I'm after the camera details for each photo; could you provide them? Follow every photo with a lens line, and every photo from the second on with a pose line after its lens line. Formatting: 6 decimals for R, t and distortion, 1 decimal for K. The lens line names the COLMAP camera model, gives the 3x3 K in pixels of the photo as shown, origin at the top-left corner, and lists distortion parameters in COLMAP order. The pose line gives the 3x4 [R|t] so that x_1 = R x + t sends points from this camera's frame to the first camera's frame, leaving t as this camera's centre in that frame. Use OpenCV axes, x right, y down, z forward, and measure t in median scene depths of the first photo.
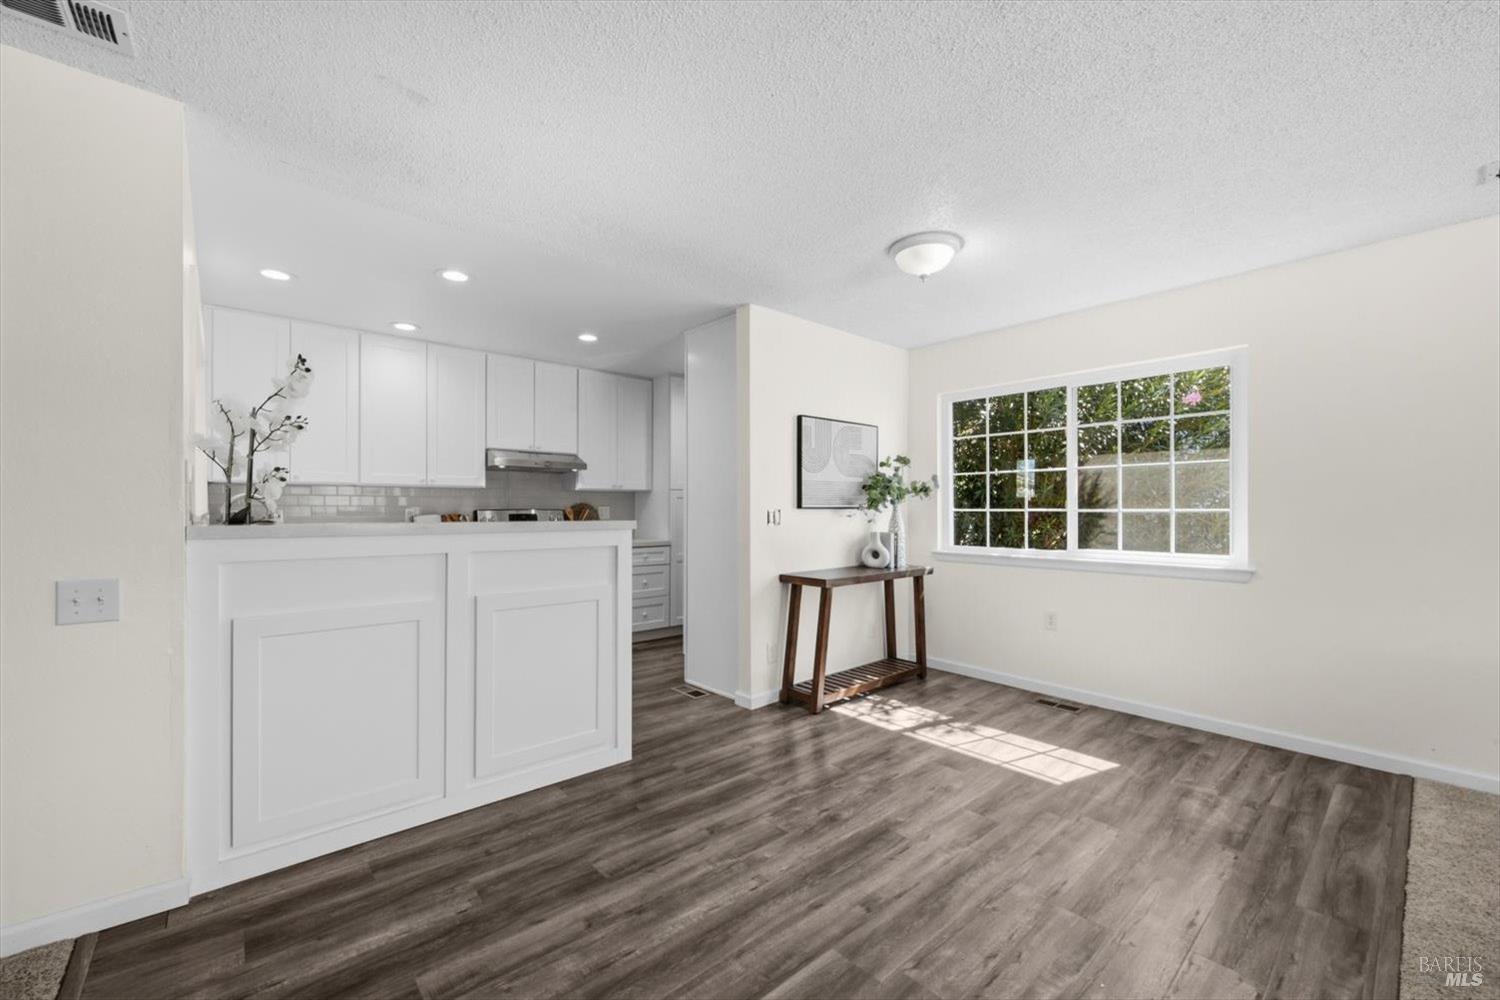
lens RADIAL K [[600.4, 0, 752.0], [0, 600.4, 501.2], [0, 0, 1]] dist [-0.000467, -0.000714]
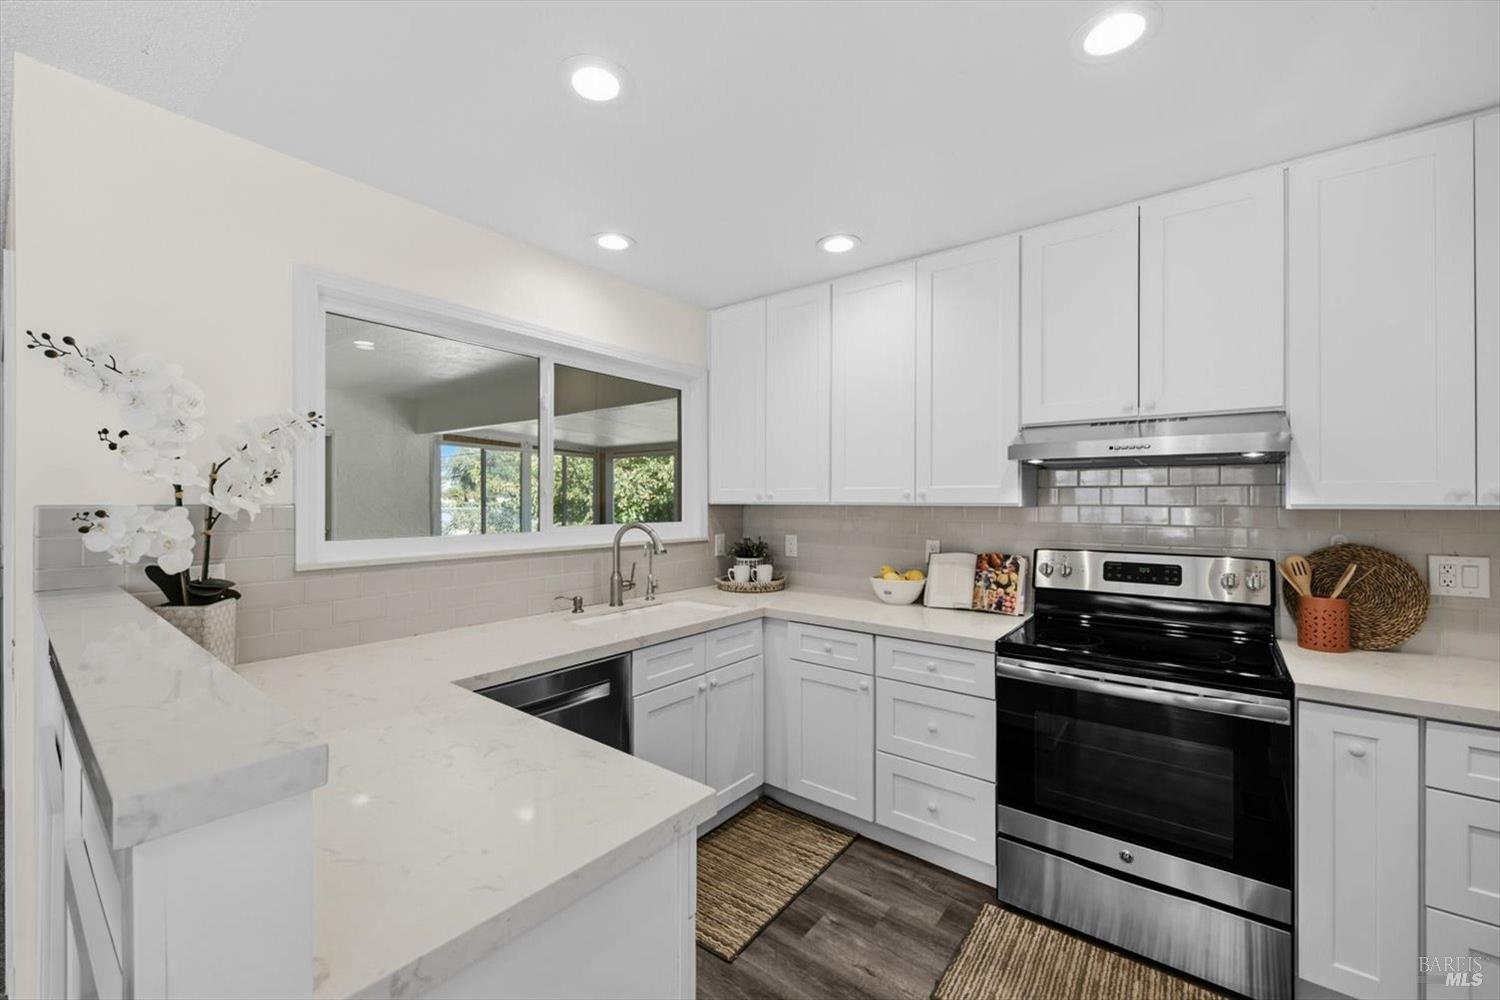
lens RADIAL K [[593.5, 0, 752.4], [0, 593.5, 497.9], [0, 0, 1]] dist [-0.000805, -0.000431]
pose [[0.186653, -0.007474, -0.982397, -0.007758], [0.004624, 0.999967, -0.006729, -0.033988], [0.982415, -0.003286, 0.186681, 0.861670]]
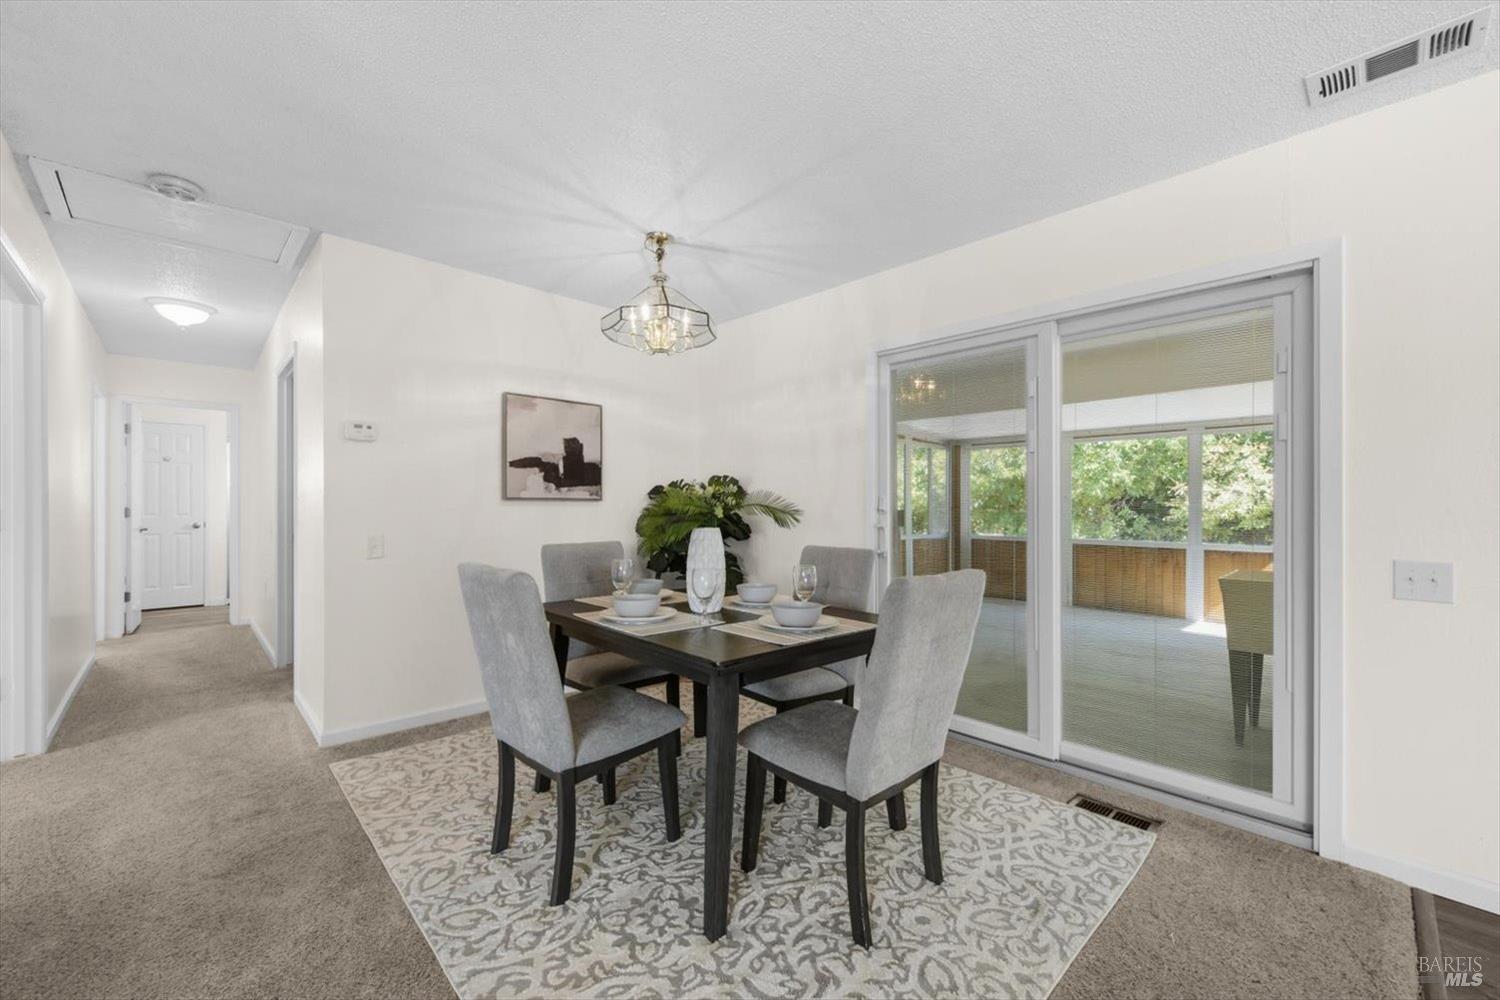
lens RADIAL K [[598.9, 0, 752.8], [0, 598.9, 506.8], [0, 0, 1]] dist [-0.000096, -0.000111]
pose [[0.043817, 0.001945, -0.999038, -0.037932], [0.004366, 0.999988, 0.002139, 0.010603], [0.999030, -0.004456, 0.043808, -0.110697]]
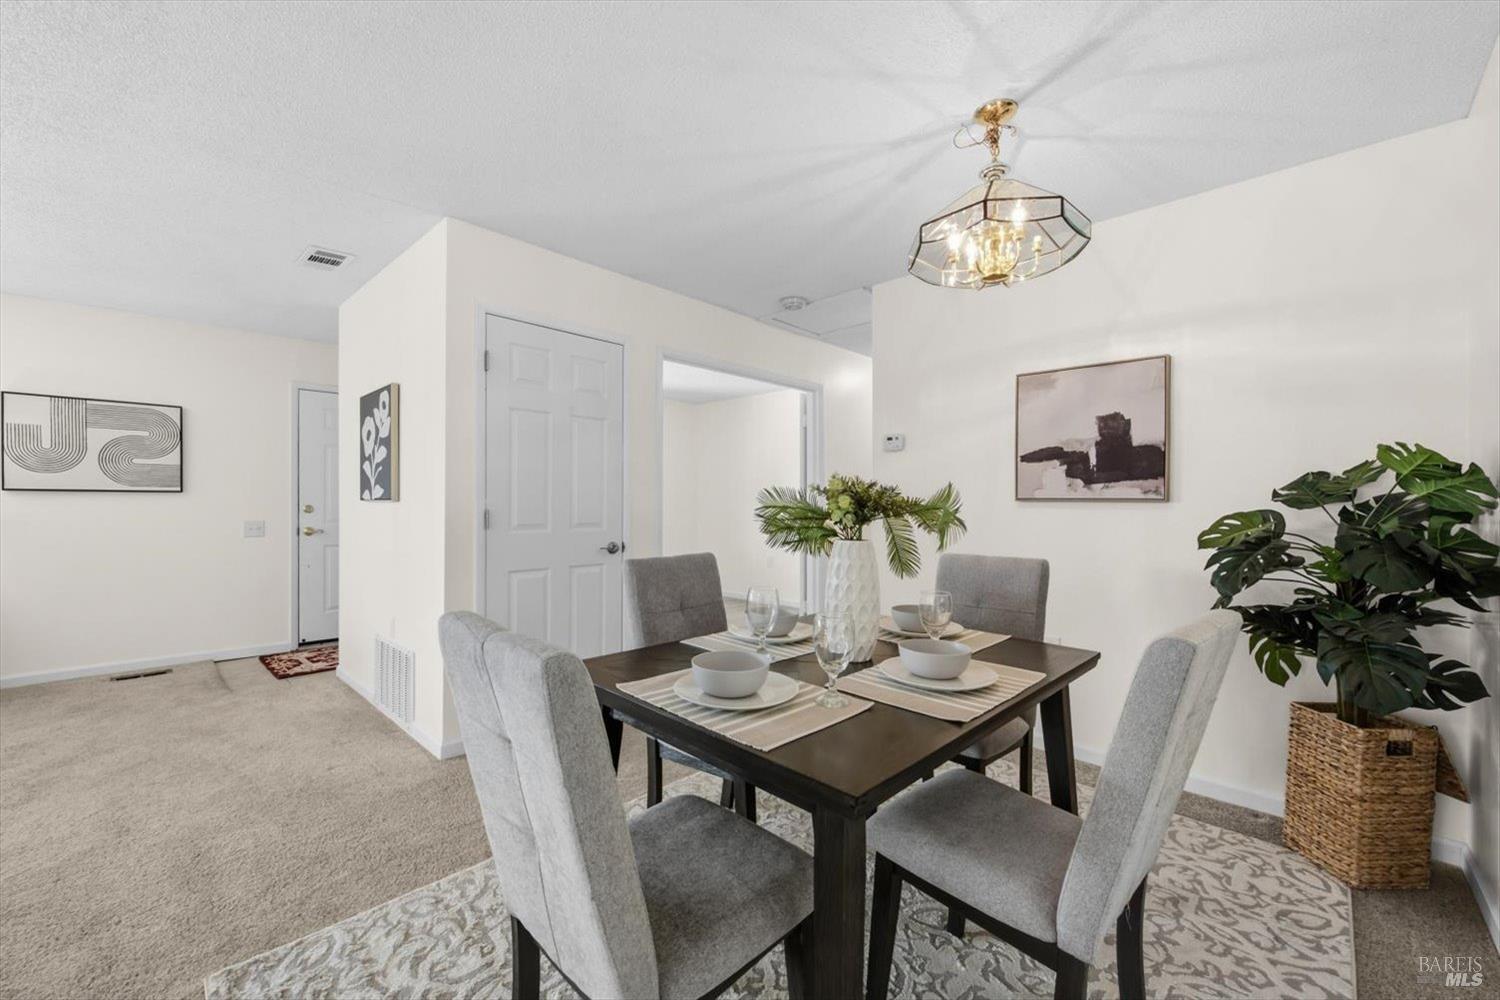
lens RADIAL K [[600.4, 0, 752.0], [0, 600.4, 501.2], [0, 0, 1]] dist [-0.000467, -0.000714]
pose [[-0.996190, -0.008664, -0.086776, -0.539153], [-0.007791, 0.999916, -0.010388, 0.011114], [0.086859, -0.009673, -0.996174, 0.287509]]
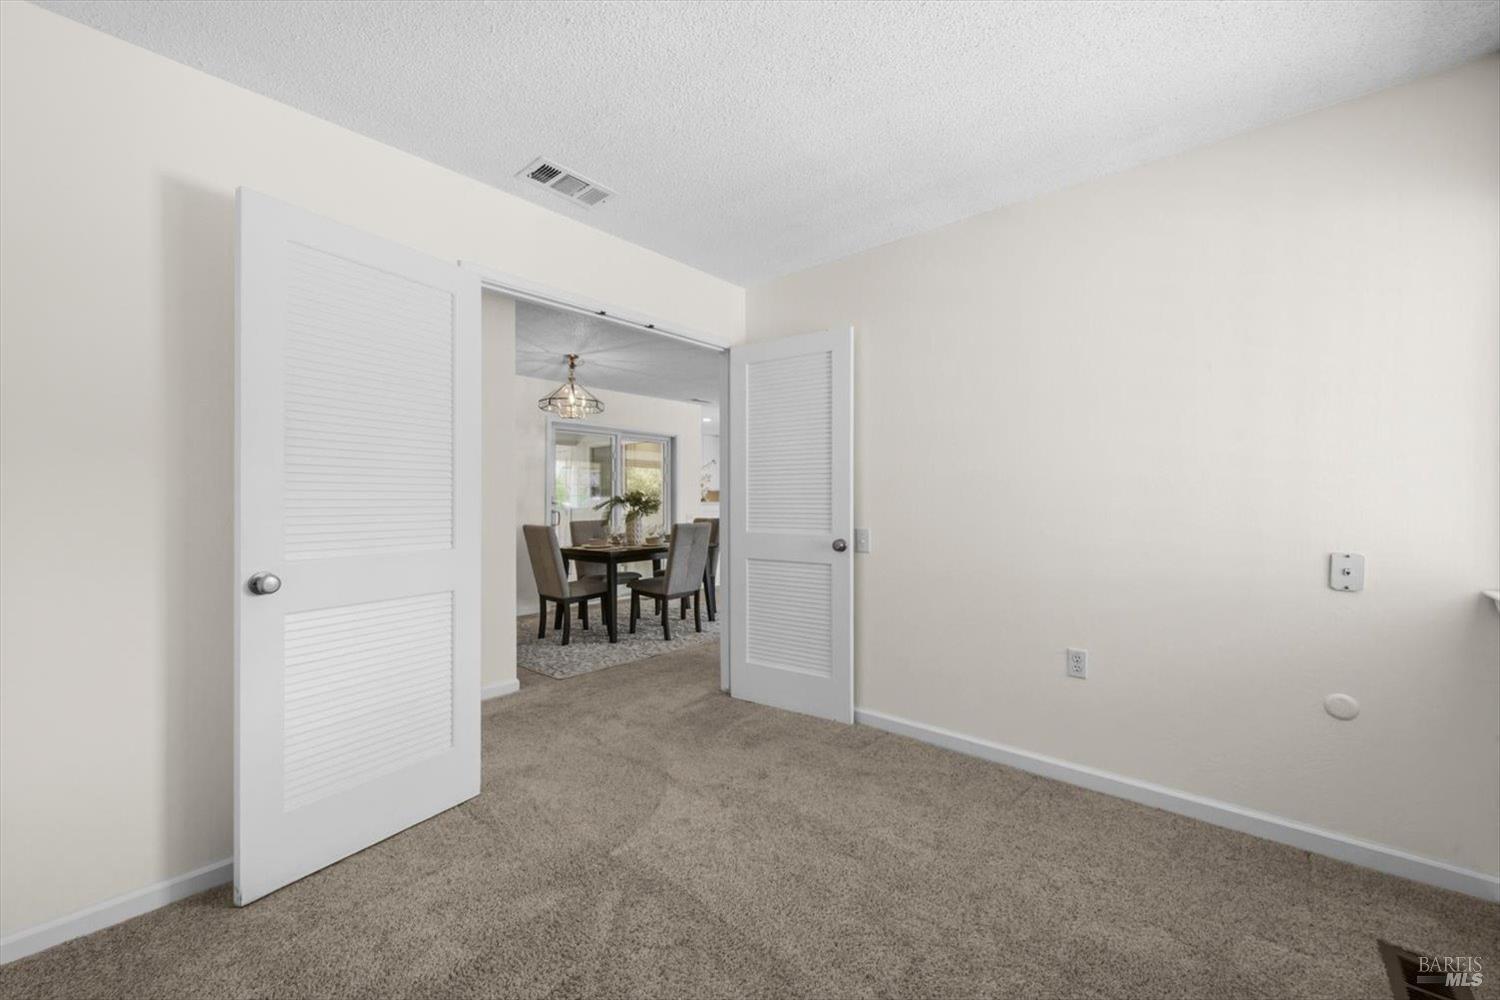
lens RADIAL K [[600.4, 0, 752.0], [0, 600.4, 501.2], [0, 0, 1]] dist [-0.000467, -0.000714]
pose [[0.991701, -0.009355, 0.128226, -0.547545], [0.008153, 0.999918, 0.009893, 0.000926], [-0.128308, -0.008765, 0.991696, -1.651605]]
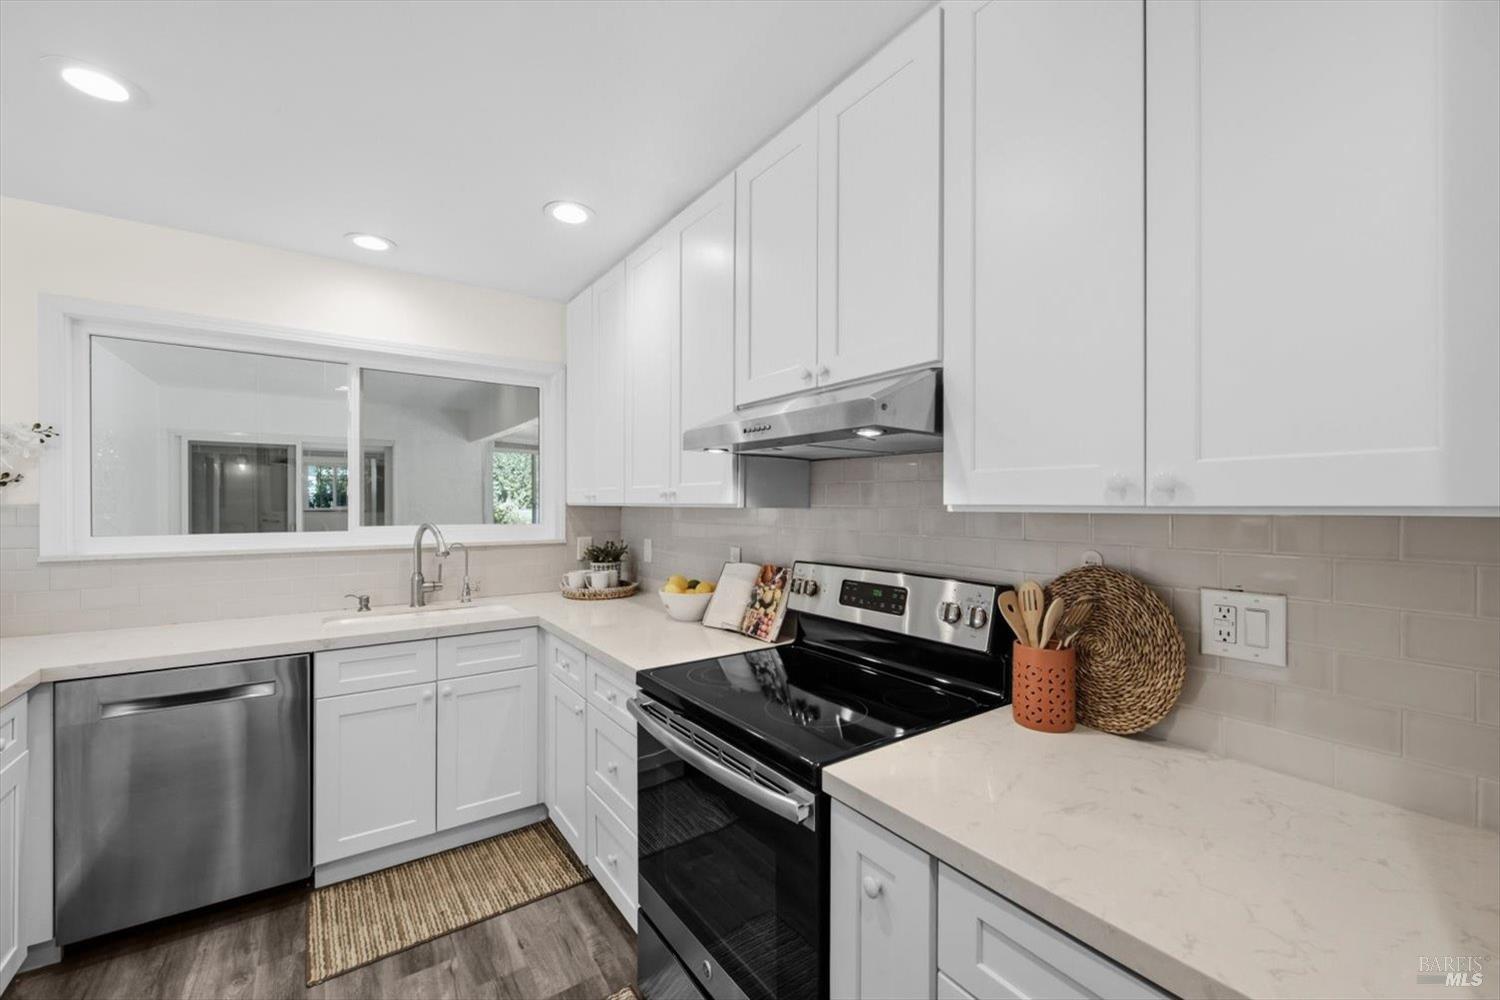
lens RADIAL K [[597.4, 0, 751.5], [0, 597.4, 503.7], [0, 0, 1]] dist [0.001878, -0.001984]
pose [[-0.102663, -0.002297, -0.994714, -0.062419], [0.004545, 0.999986, -0.002778, -0.030033], [0.994706, -0.004806, -0.102651, 1.306590]]
